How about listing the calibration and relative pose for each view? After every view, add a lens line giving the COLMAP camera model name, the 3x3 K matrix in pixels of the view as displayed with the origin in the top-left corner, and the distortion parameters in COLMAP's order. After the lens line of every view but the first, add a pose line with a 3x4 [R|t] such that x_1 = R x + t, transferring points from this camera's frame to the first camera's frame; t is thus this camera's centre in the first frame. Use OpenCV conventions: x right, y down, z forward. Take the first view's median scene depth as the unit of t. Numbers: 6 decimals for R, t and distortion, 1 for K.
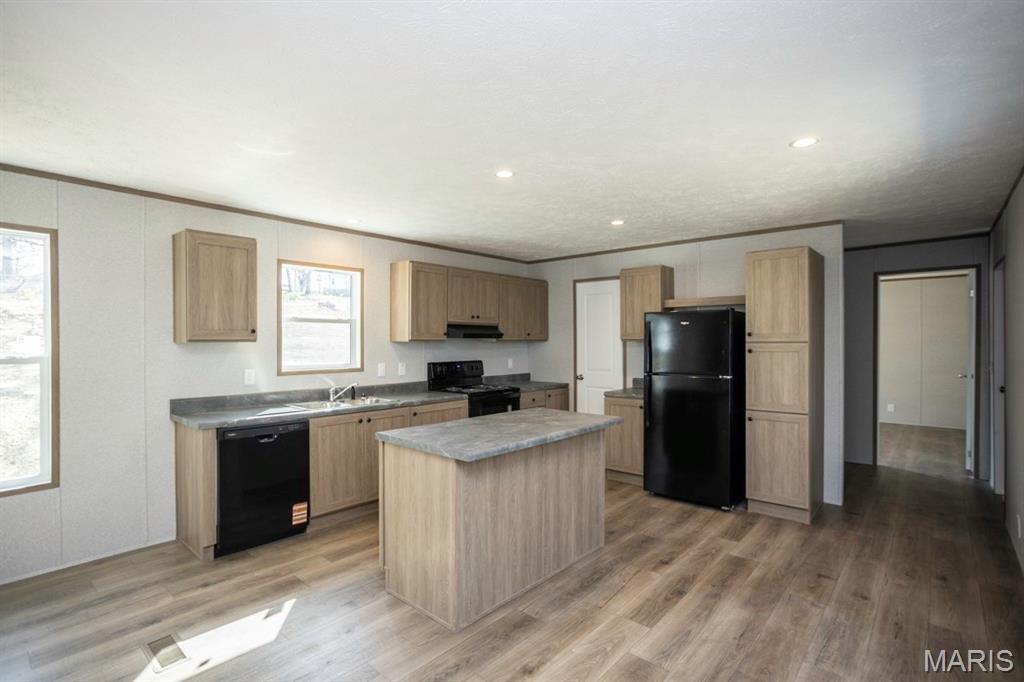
lens RADIAL K [[505.3, 0, 505.4], [0, 505.3, 336.9], [0, 0, 1]] dist [-0.033072, 0.023884]
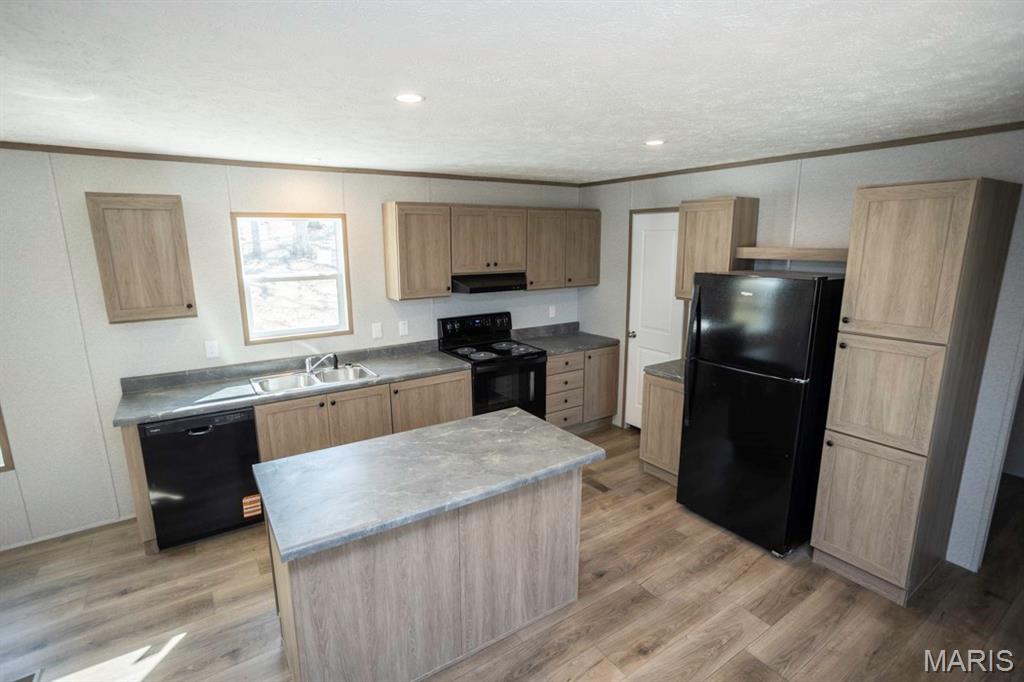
lens RADIAL K [[505.3, 0, 501.8], [0, 505.3, 340.5], [0, 0, 1]] dist [-0.033072, 0.023884]
pose [[0.966409, 0.044893, -0.253058, 0.230482], [0.008168, 0.978764, 0.204829, -0.118250], [0.256880, -0.200016, 0.945519, 0.282971]]
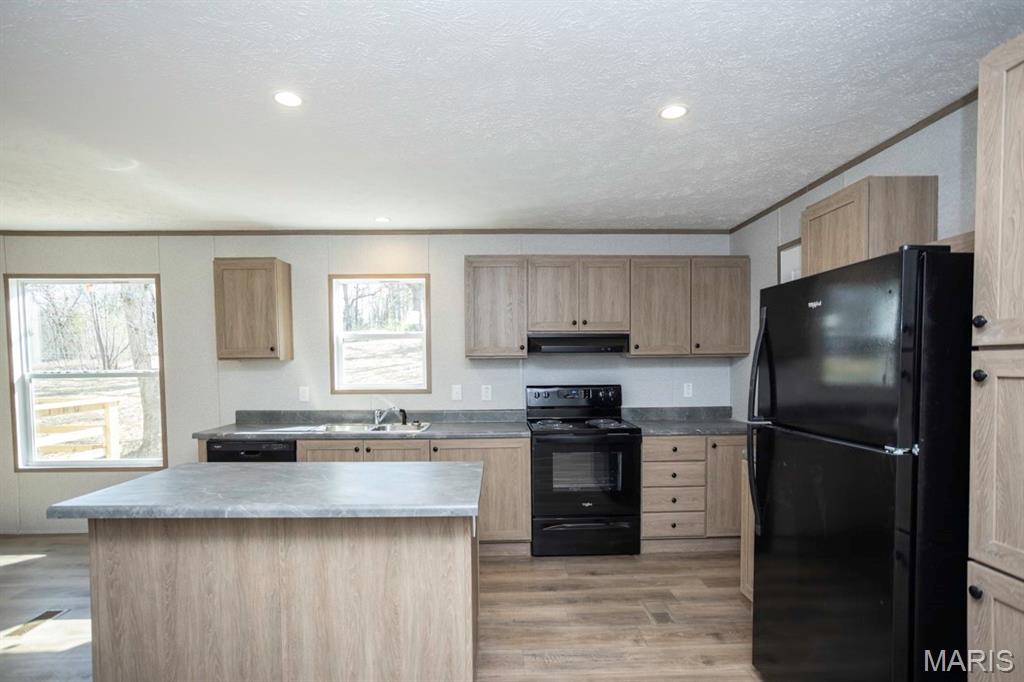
lens RADIAL K [[505.3, 0, 503.5], [0, 505.3, 390.8], [0, 0, 1]] dist [-0.033072, 0.023884]
pose [[0.679830, 0.032583, -0.732646, 0.527292], [0.011881, 0.998392, 0.055426, 0.020547], [0.733274, -0.046385, 0.678350, 0.604276]]
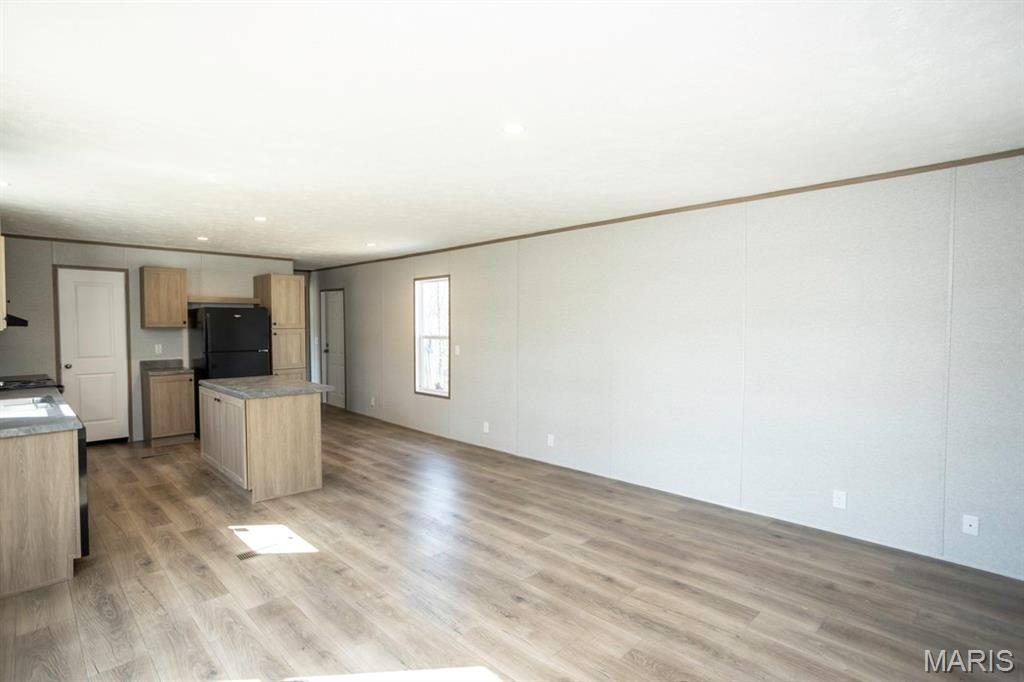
lens RADIAL K [[505.3, 0, 512.8], [0, 505.3, 343.5], [0, 0, 1]] dist [-0.033072, 0.023884]
pose [[0.057341, -0.027368, 0.997979, -0.466902], [-0.003434, 0.999613, 0.027610, 0.005896], [-0.998349, -0.005010, 0.057224, 0.915770]]
